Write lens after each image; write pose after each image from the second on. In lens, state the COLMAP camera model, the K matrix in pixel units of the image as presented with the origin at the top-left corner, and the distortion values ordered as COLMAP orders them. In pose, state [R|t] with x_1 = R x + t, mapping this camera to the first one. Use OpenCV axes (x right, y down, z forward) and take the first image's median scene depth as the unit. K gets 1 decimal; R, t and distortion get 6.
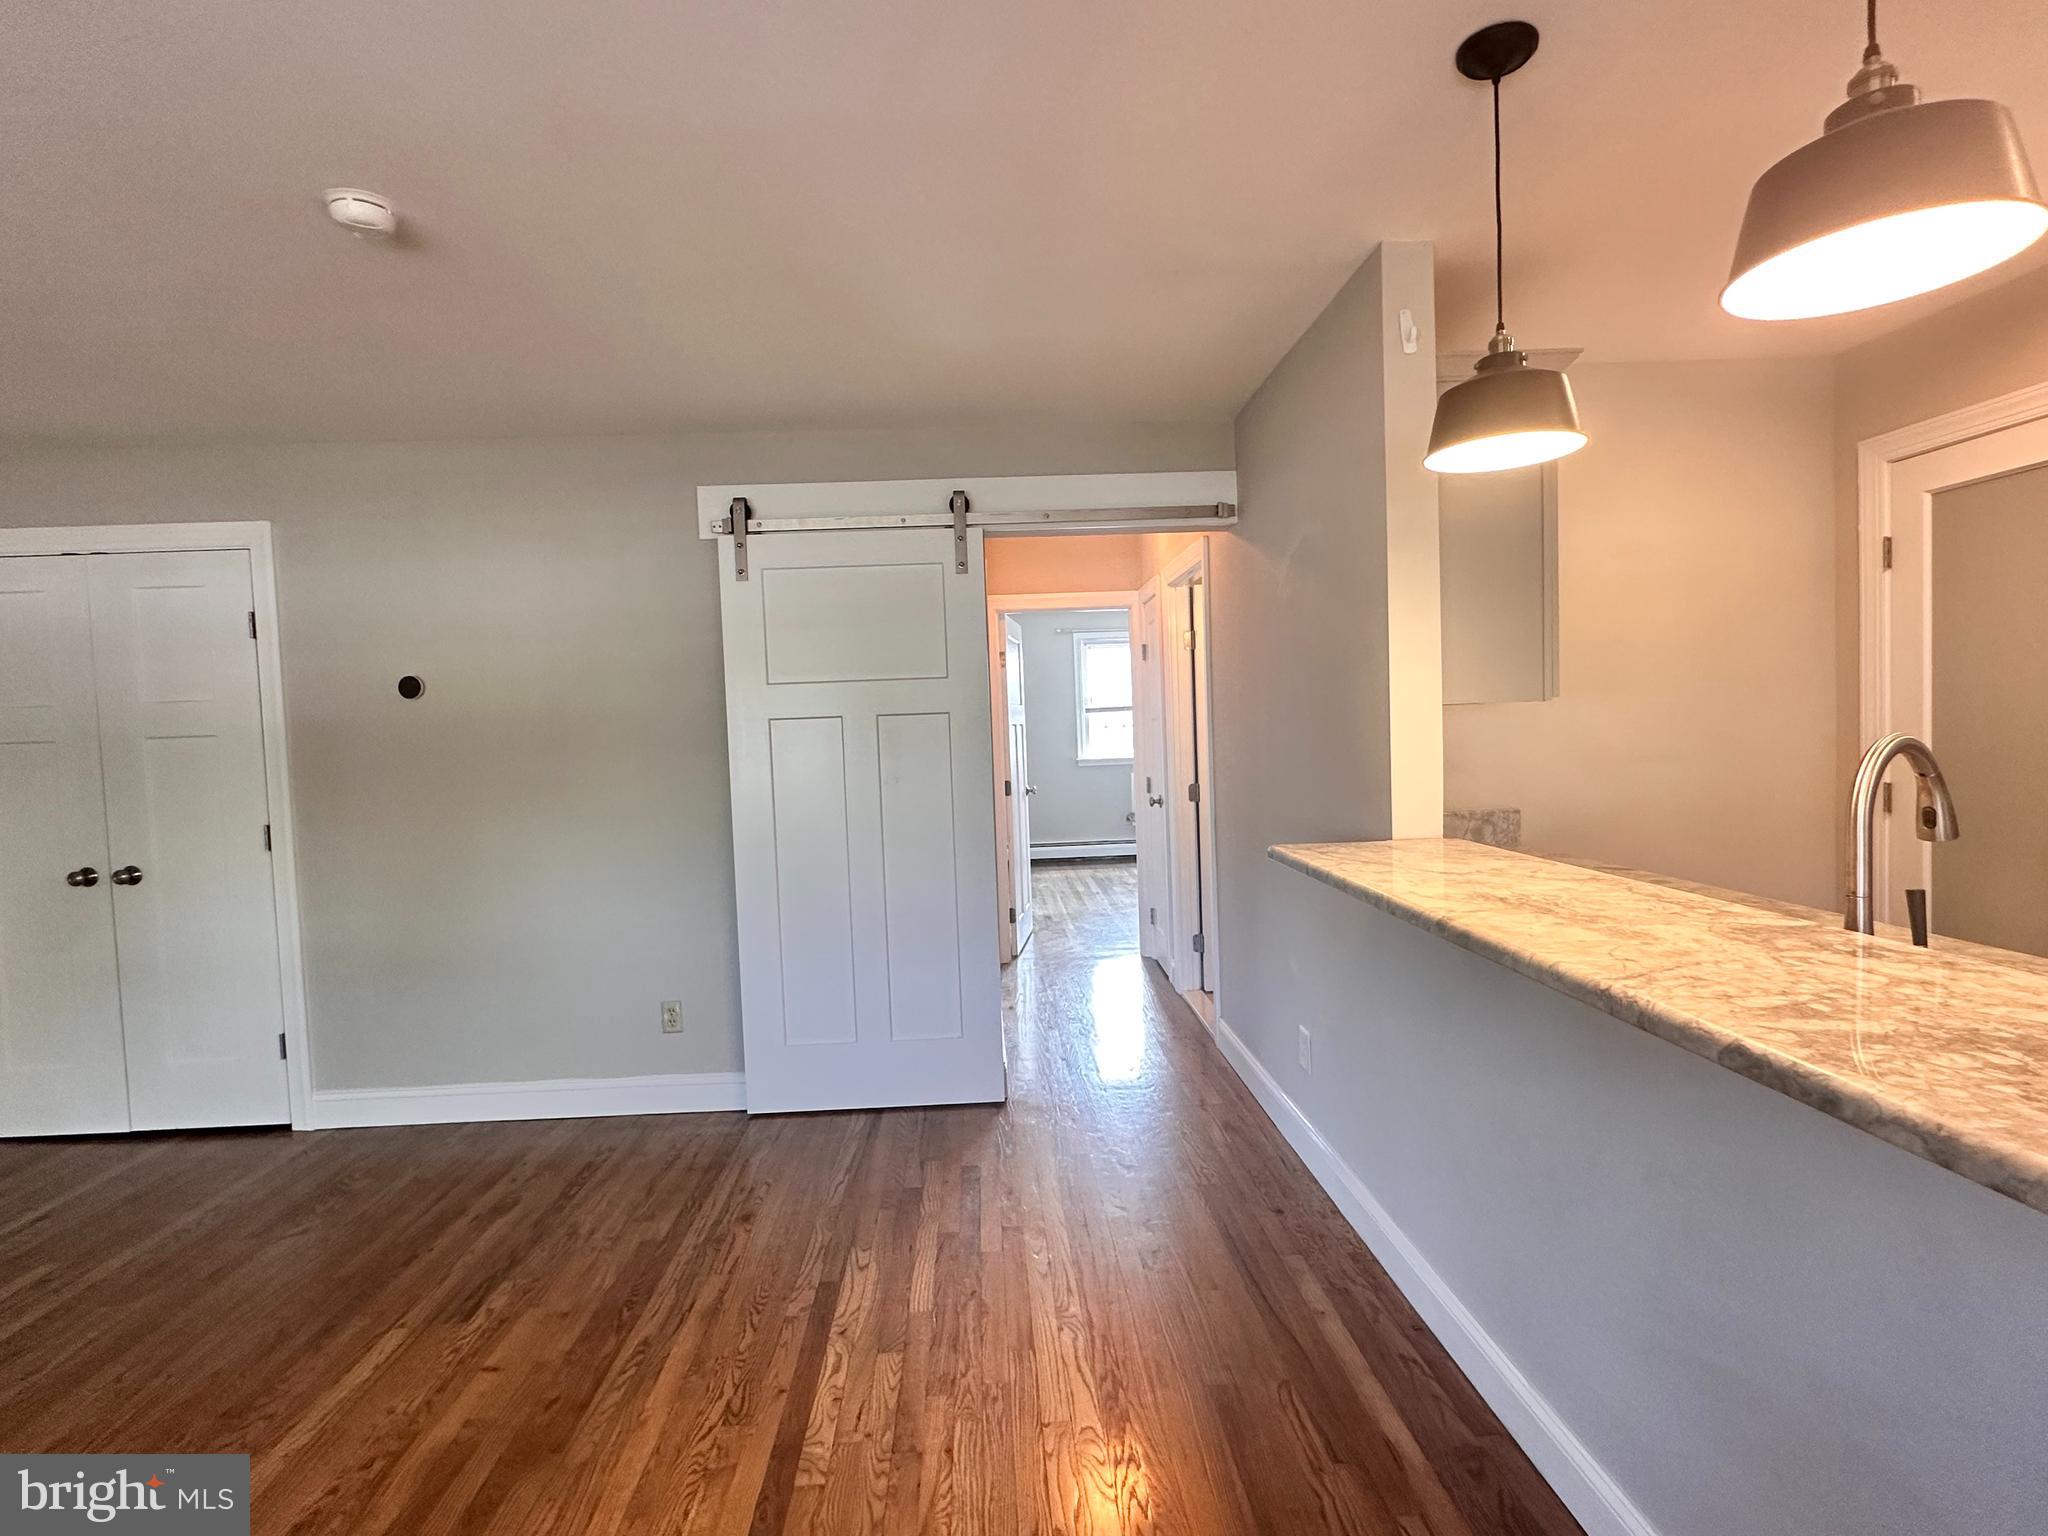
lens RADIAL K [[989.0, 0, 1017.3], [0, 989.0, 764.2], [0, 0, 1]] dist [-0.004585, -0.000223]
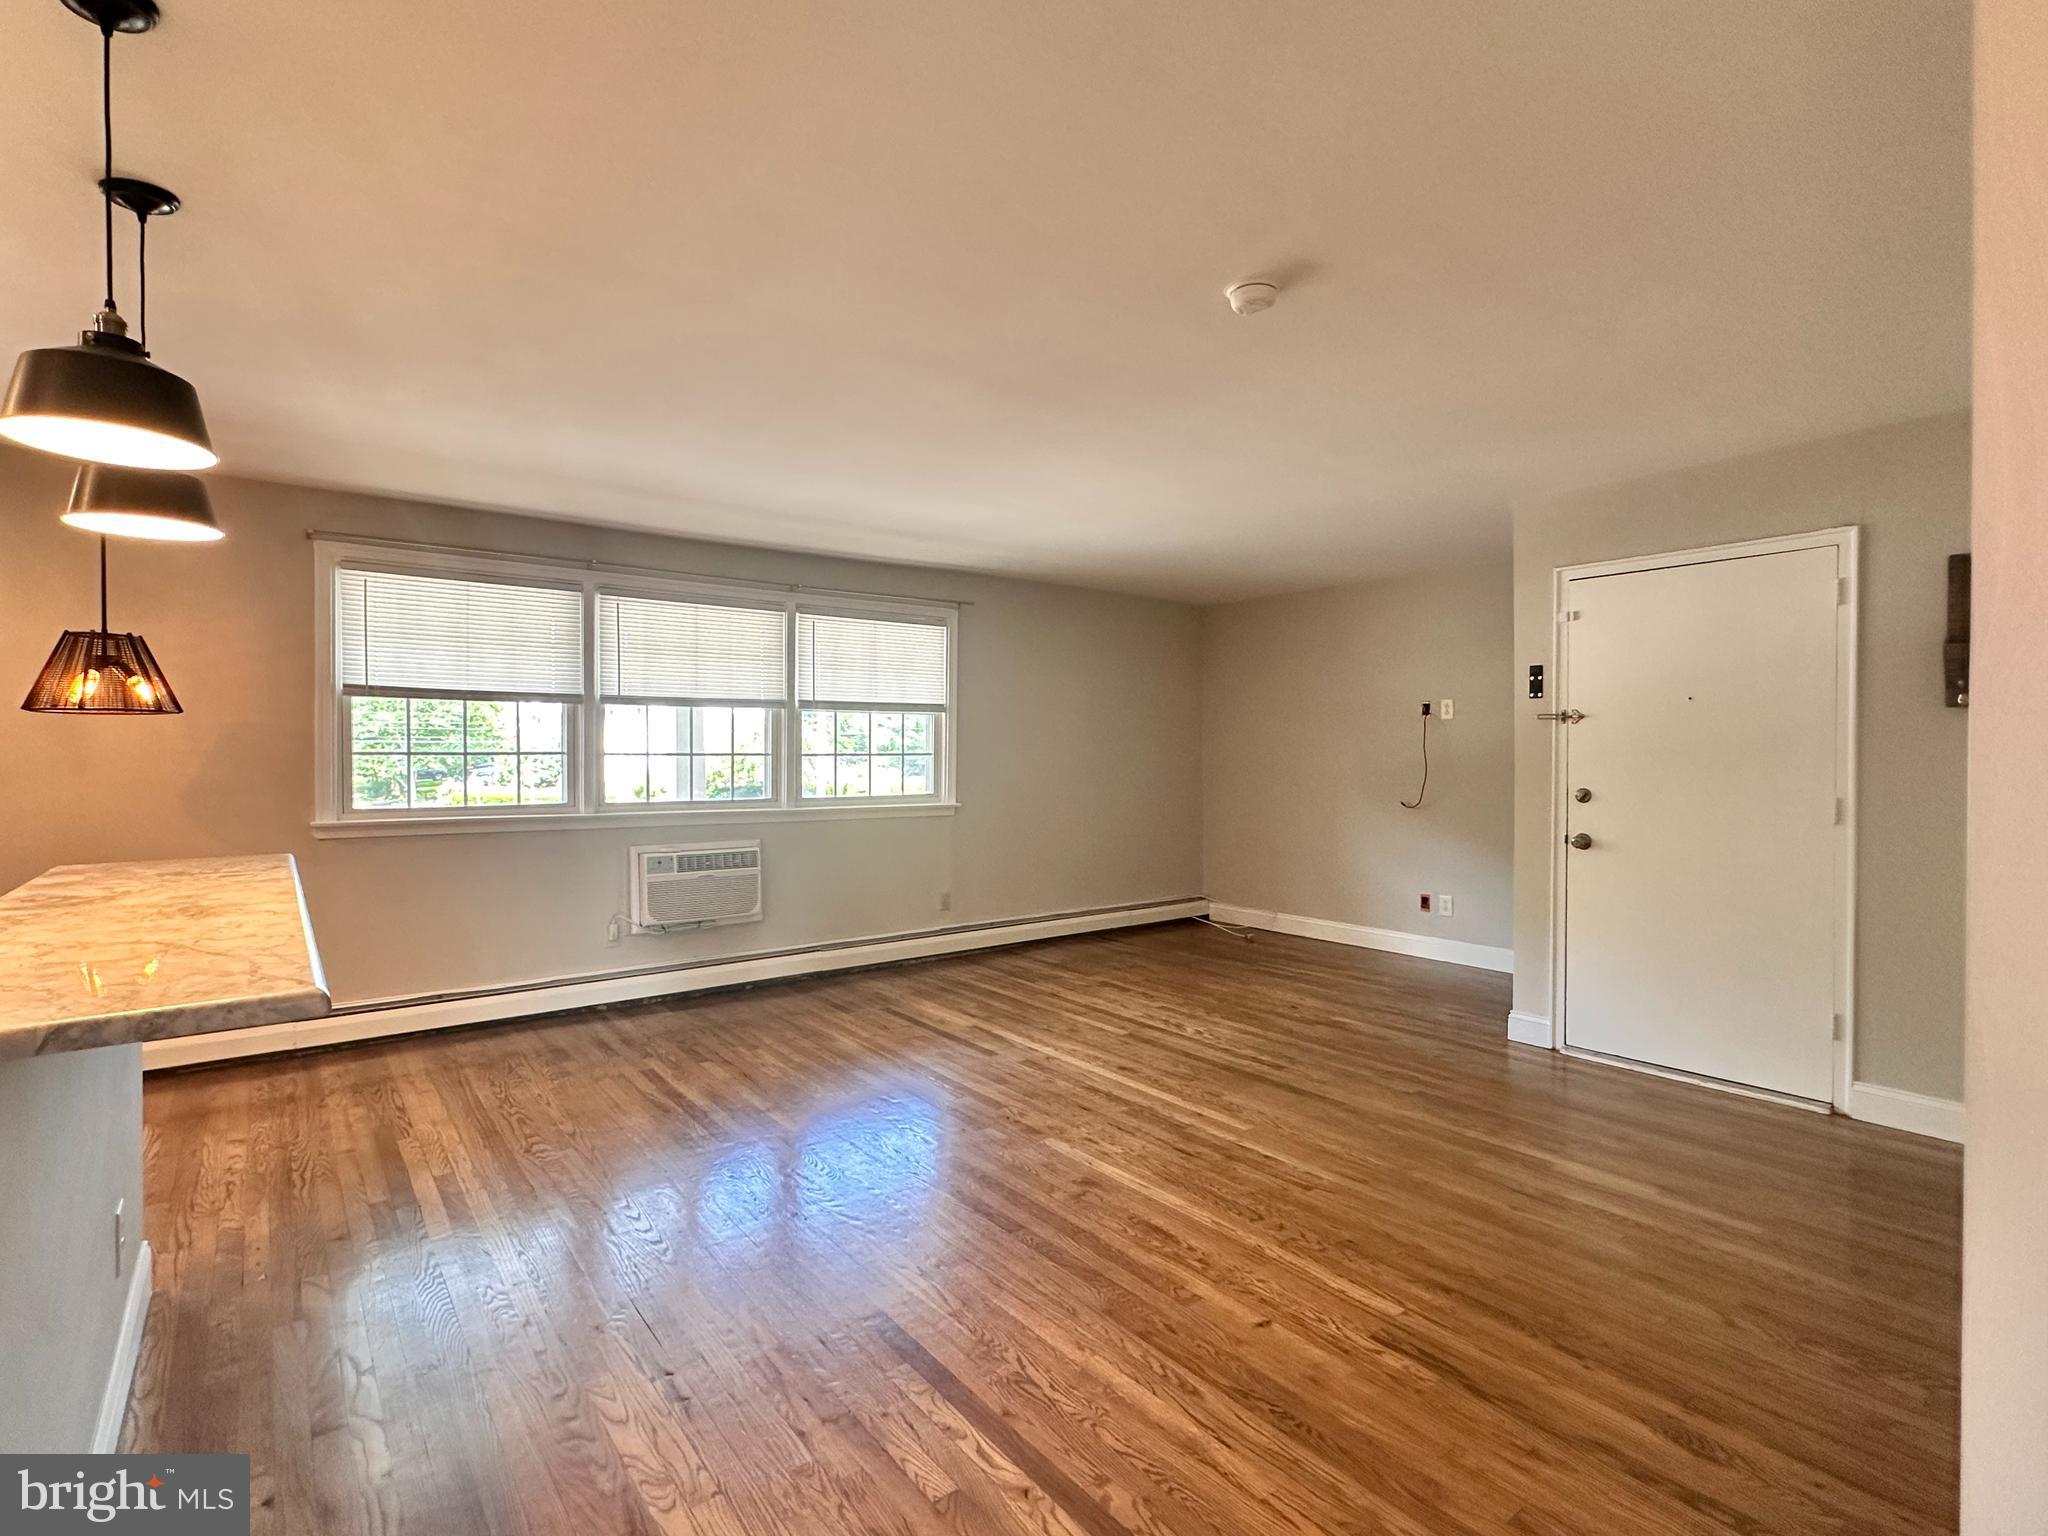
lens RADIAL K [[989.6, 0, 1024.0], [0, 989.6, 768.0], [0, 0, 1]] dist [-0.002205, -0.001176]
pose [[-0.815493, 0.046658, -0.576883, 0.199325], [0.007083, 0.997475, 0.070663, -0.046348], [0.578723, 0.053539, -0.813765, 1.271255]]
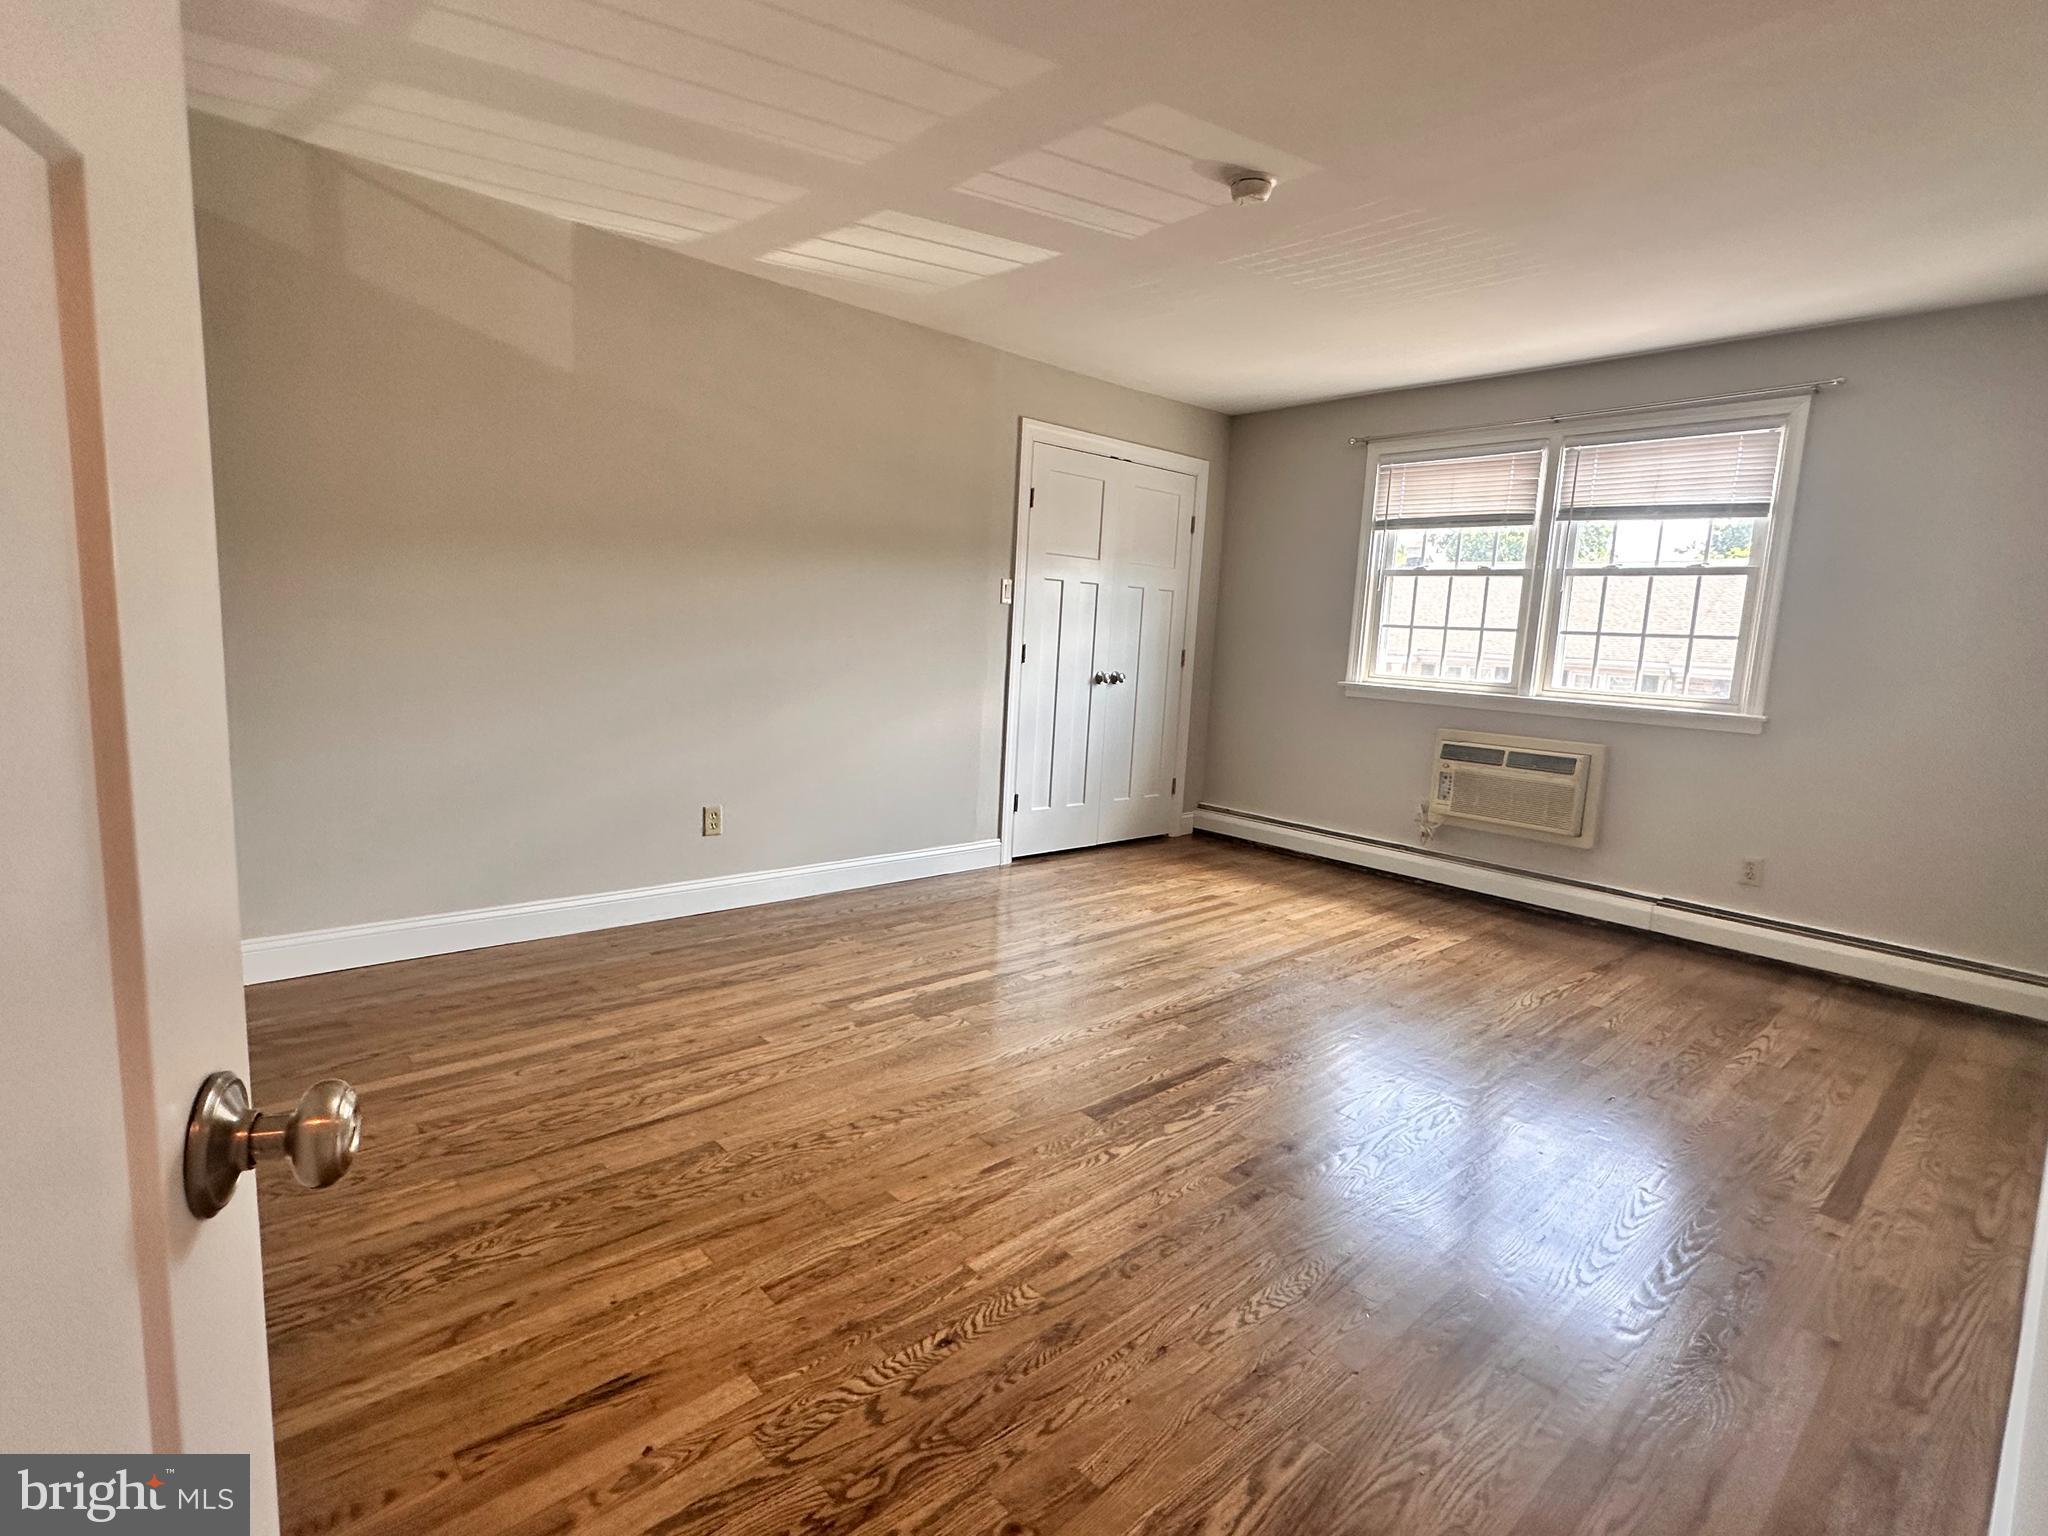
lens RADIAL K [[990.7, 0, 1018.8], [0, 990.7, 770.1], [0, 0, 1]] dist [-0.002323, 0.000349]
pose [[-0.640237, -0.100891, 0.761523, -1.476084], [0.009470, 0.990226, 0.139153, 0.064854], [-0.768119, 0.096302, -0.633024, 1.049197]]
